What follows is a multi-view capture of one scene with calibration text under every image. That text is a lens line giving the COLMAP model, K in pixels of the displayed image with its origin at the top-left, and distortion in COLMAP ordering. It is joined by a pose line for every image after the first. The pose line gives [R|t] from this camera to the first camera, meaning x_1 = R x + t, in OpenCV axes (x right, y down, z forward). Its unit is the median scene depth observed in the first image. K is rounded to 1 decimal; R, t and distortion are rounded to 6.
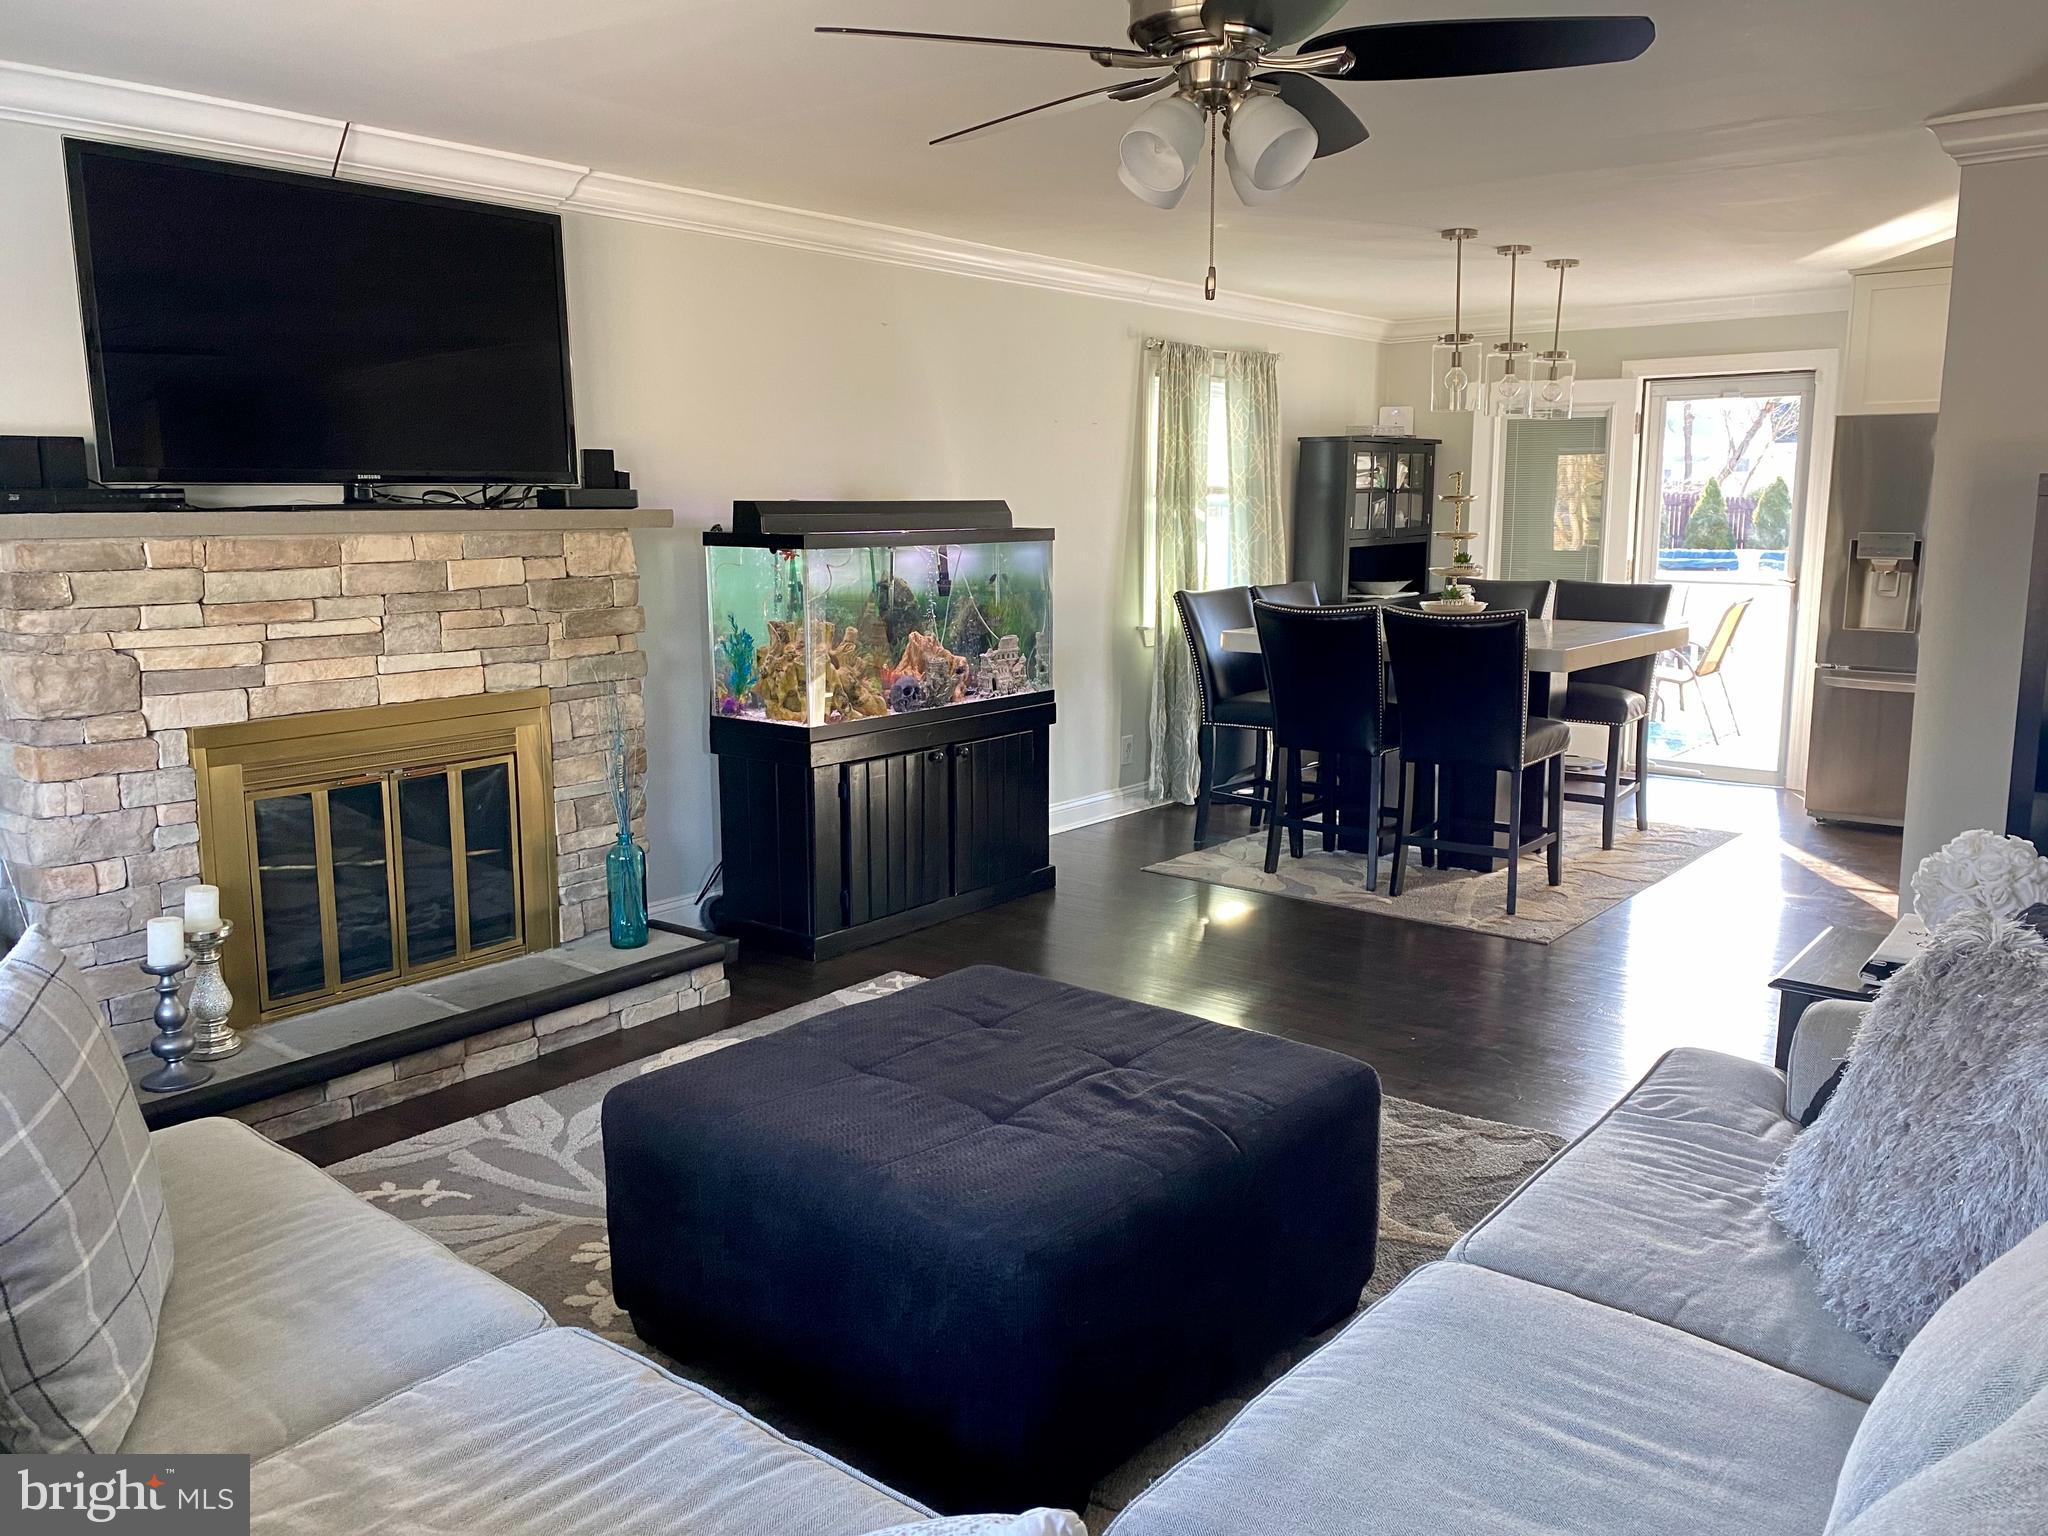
lens RADIAL K [[1556.3, 0, 1028.0], [0, 1556.3, 752.1], [0, 0, 1]] dist [0.035248, -0.053345]
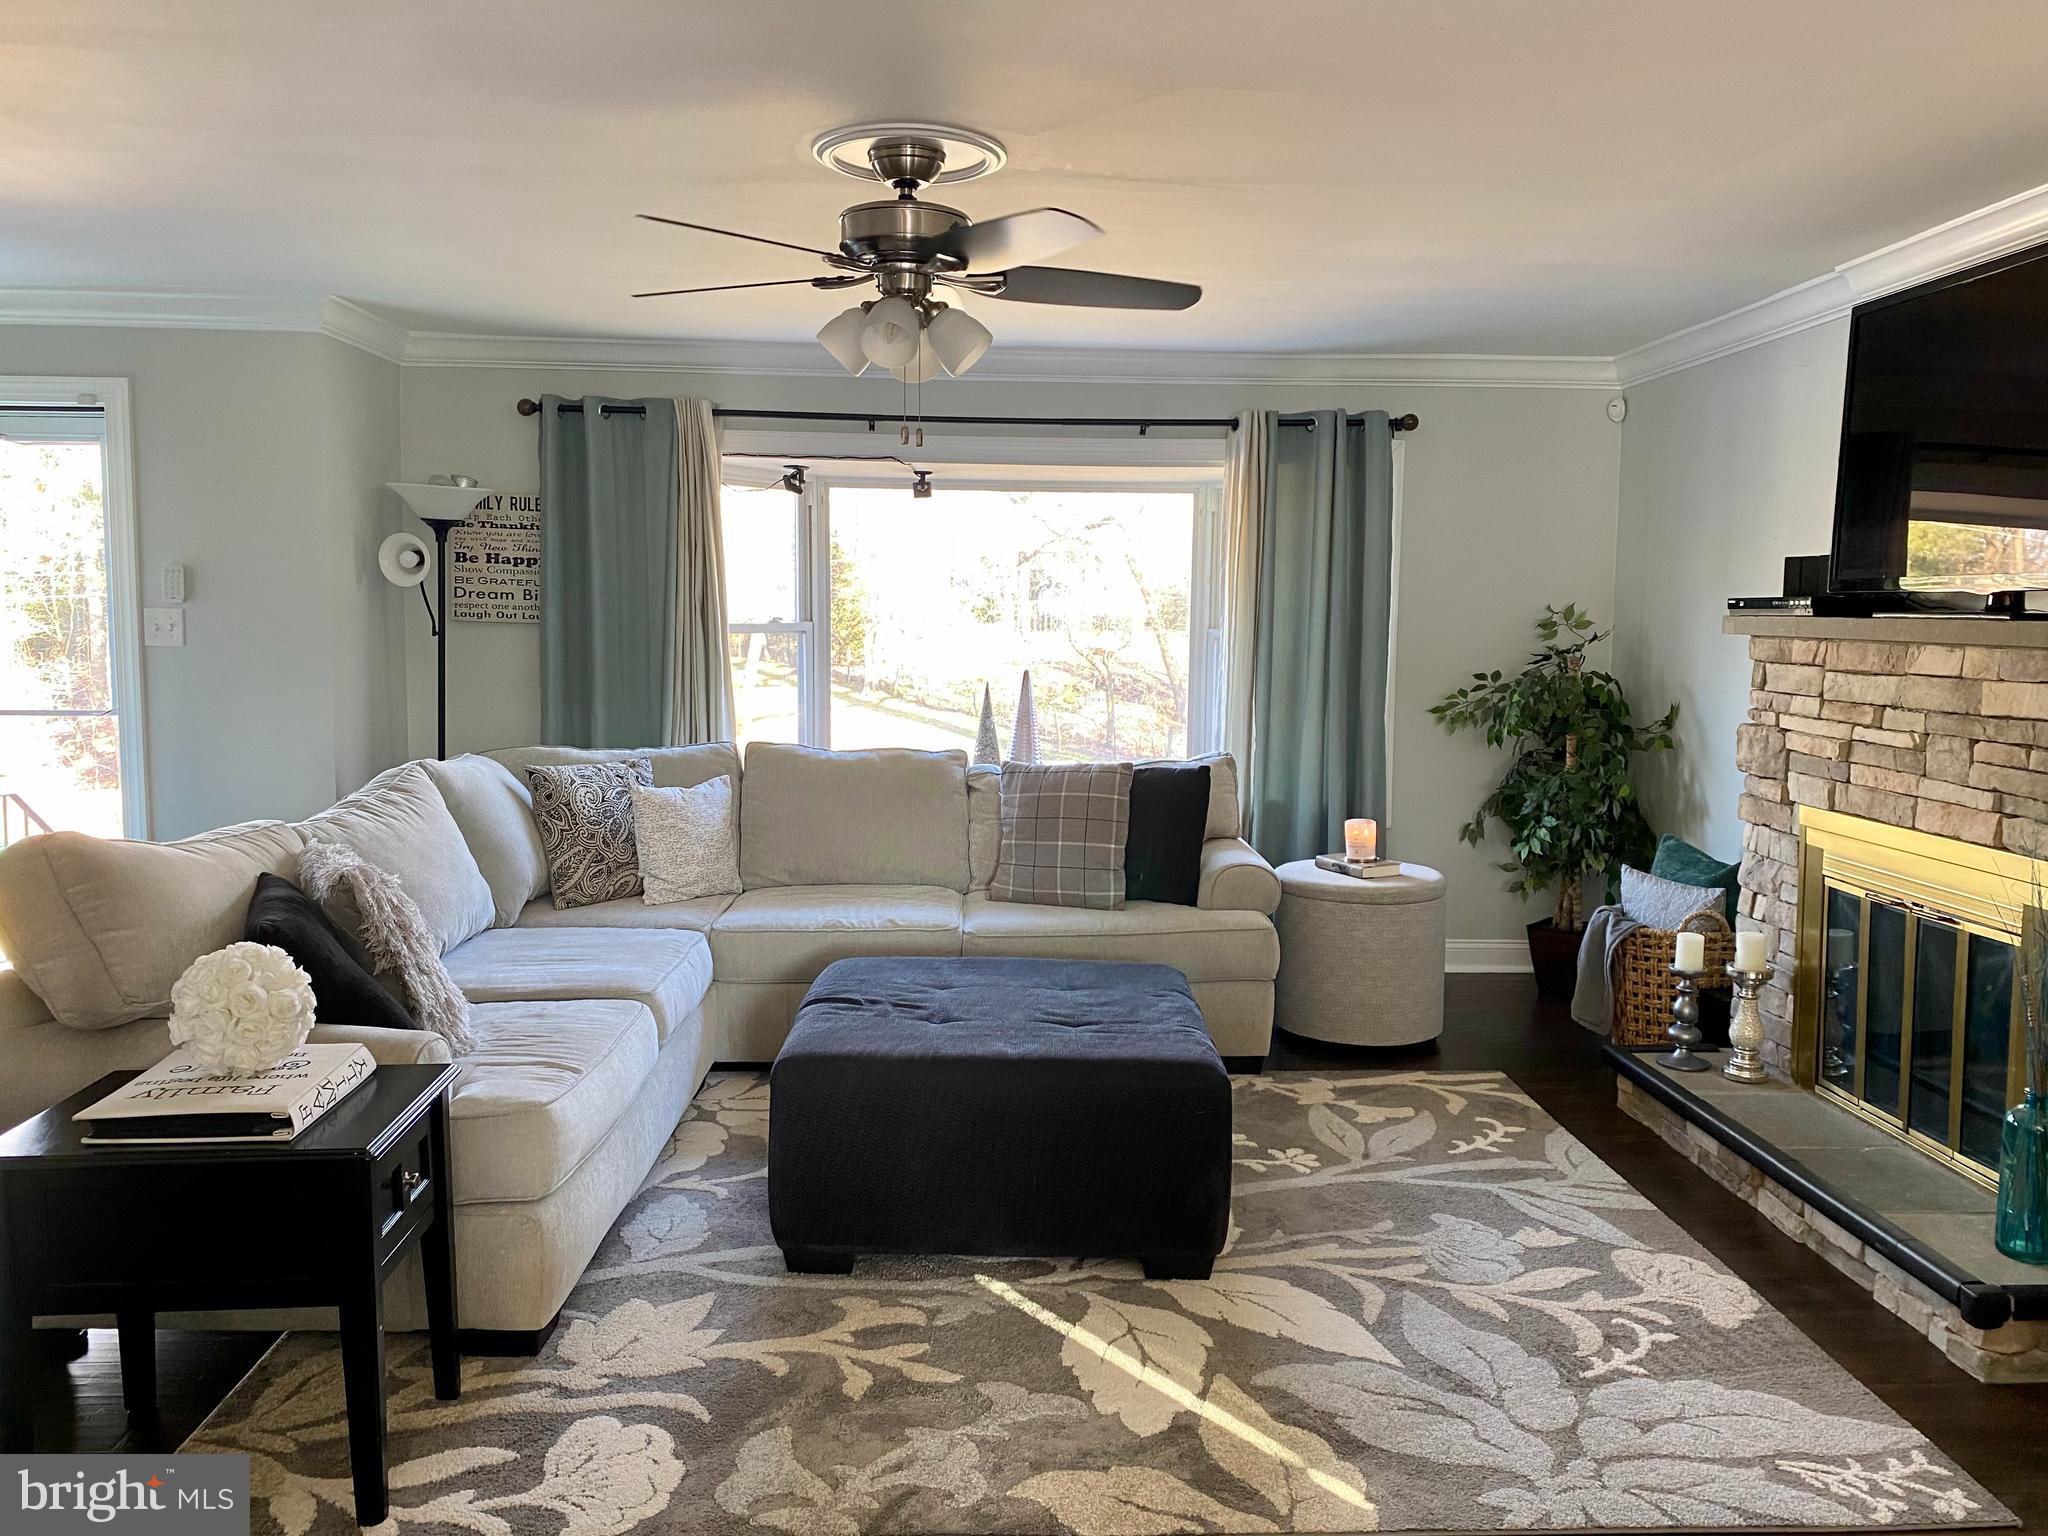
lens RADIAL K [[1556.3, 0, 1020.7], [0, 1556.3, 755.7], [0, 0, 1]] dist [0.035248, -0.053345]
pose [[-0.751696, 0.064270, -0.656370, 0.574010], [-0.108025, 0.969800, 0.218673, -0.213931], [0.650602, 0.235280, -0.722053, 1.298640]]
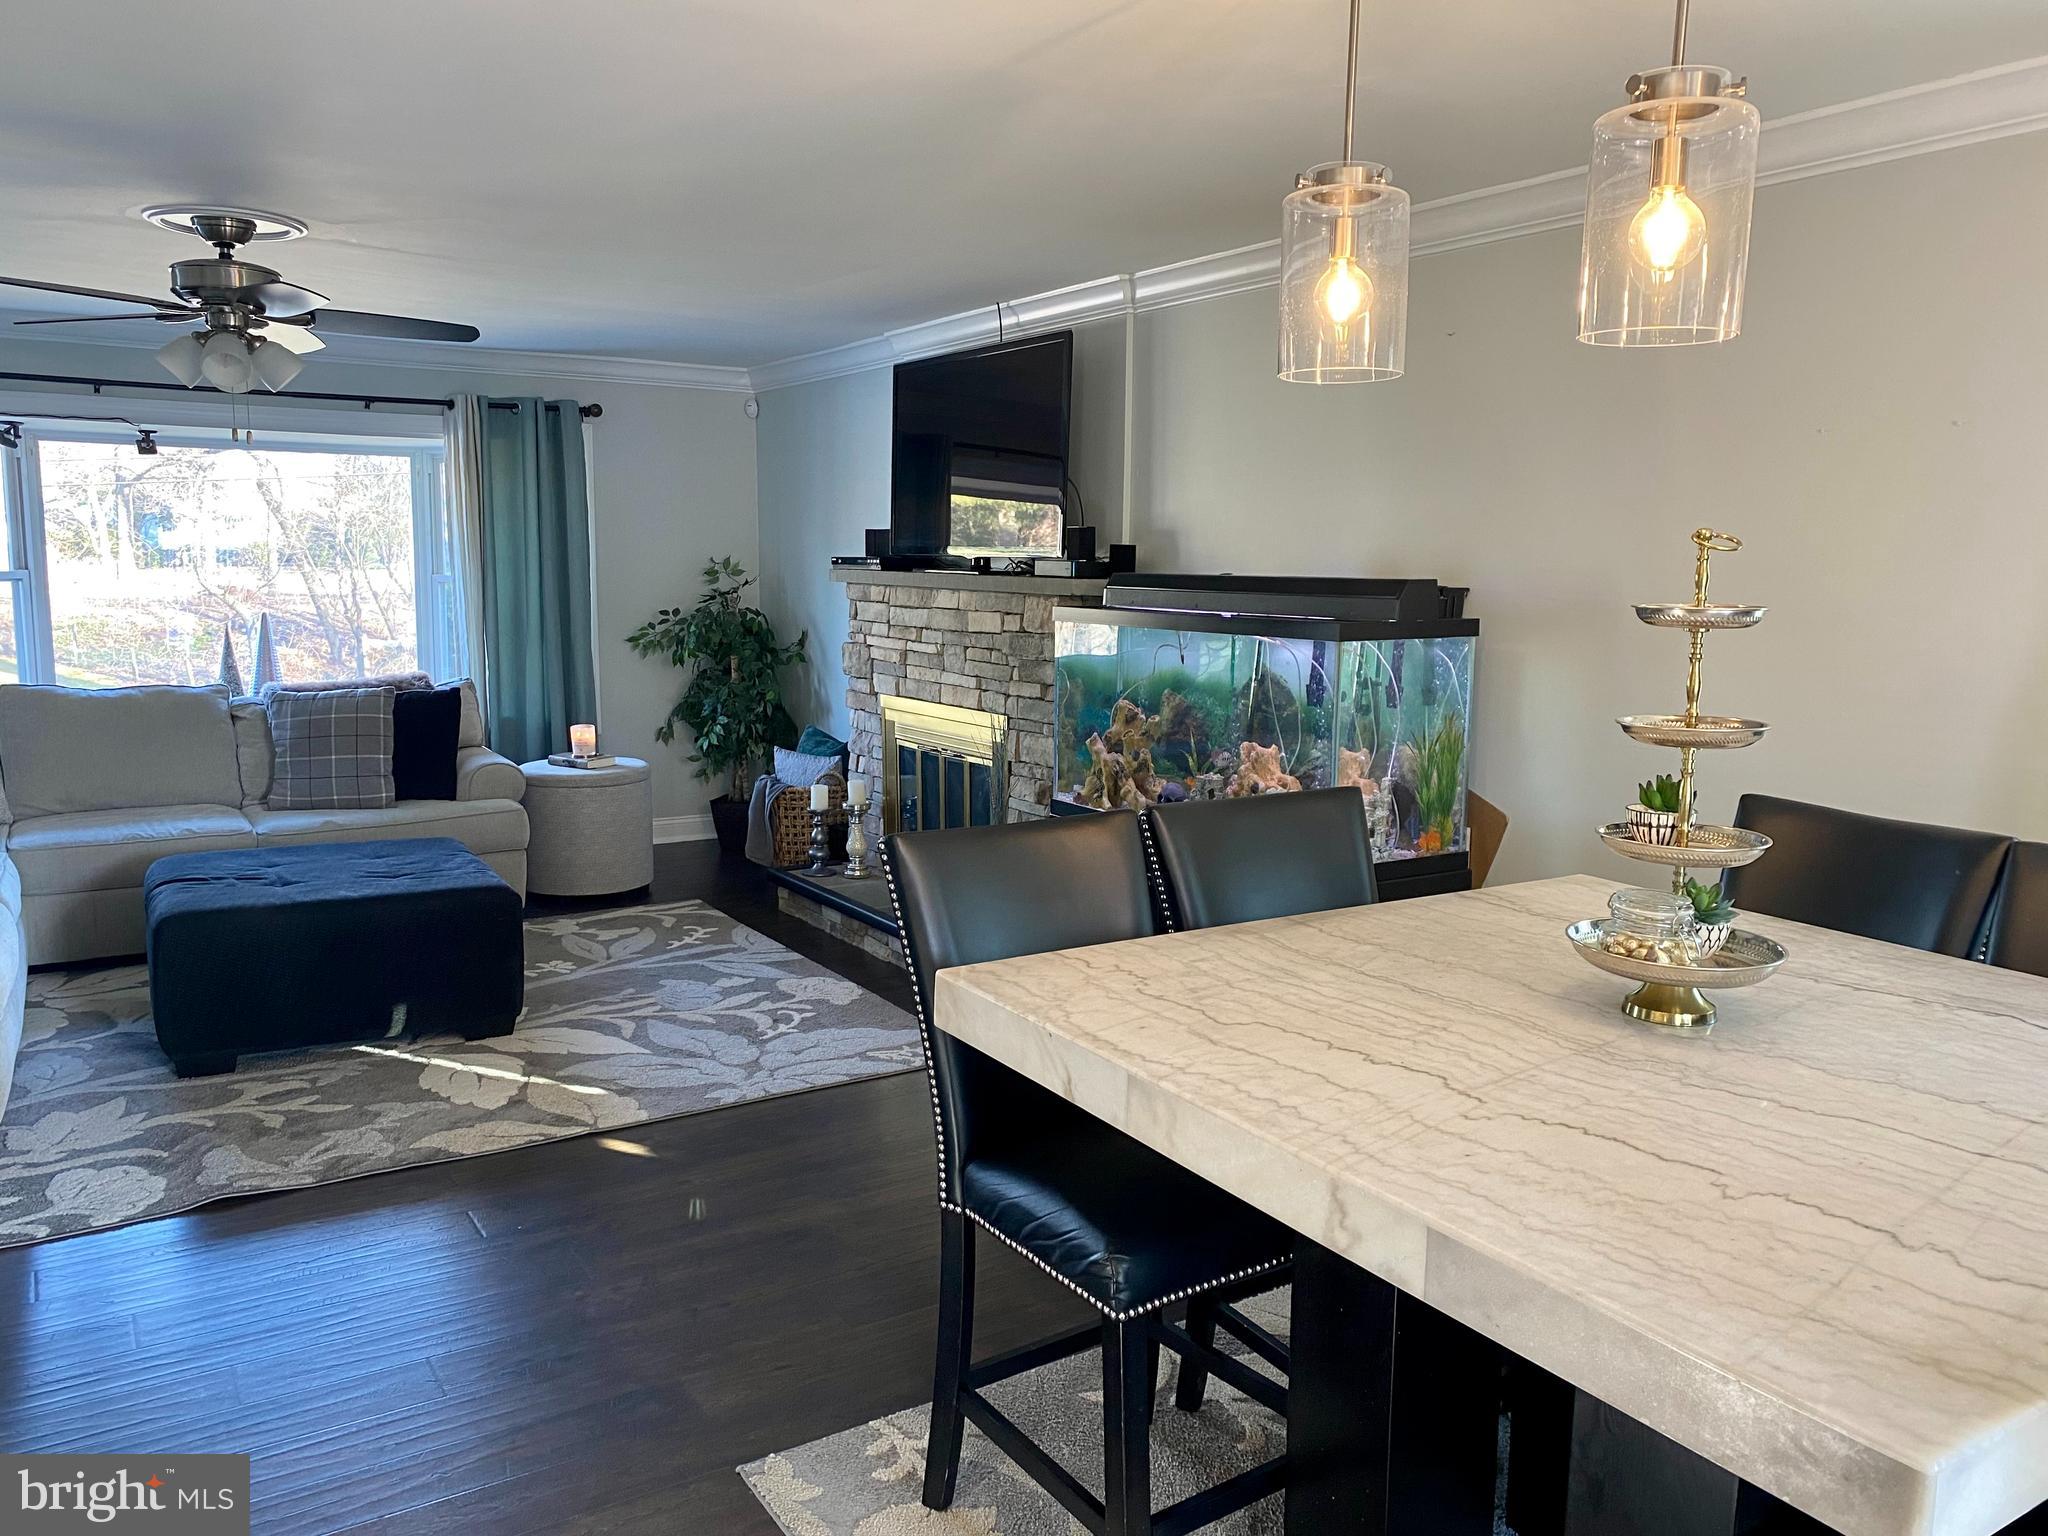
lens RADIAL K [[1556.3, 0, 1041.1], [0, 1556.3, 769.7], [0, 0, 1]] dist [0.035248, -0.053345]
pose [[-0.312001, 0.136369, -0.940244, 0.944845], [-0.162146, 0.967483, 0.194125, -0.268916], [0.936143, 0.213024, -0.279744, 1.501118]]
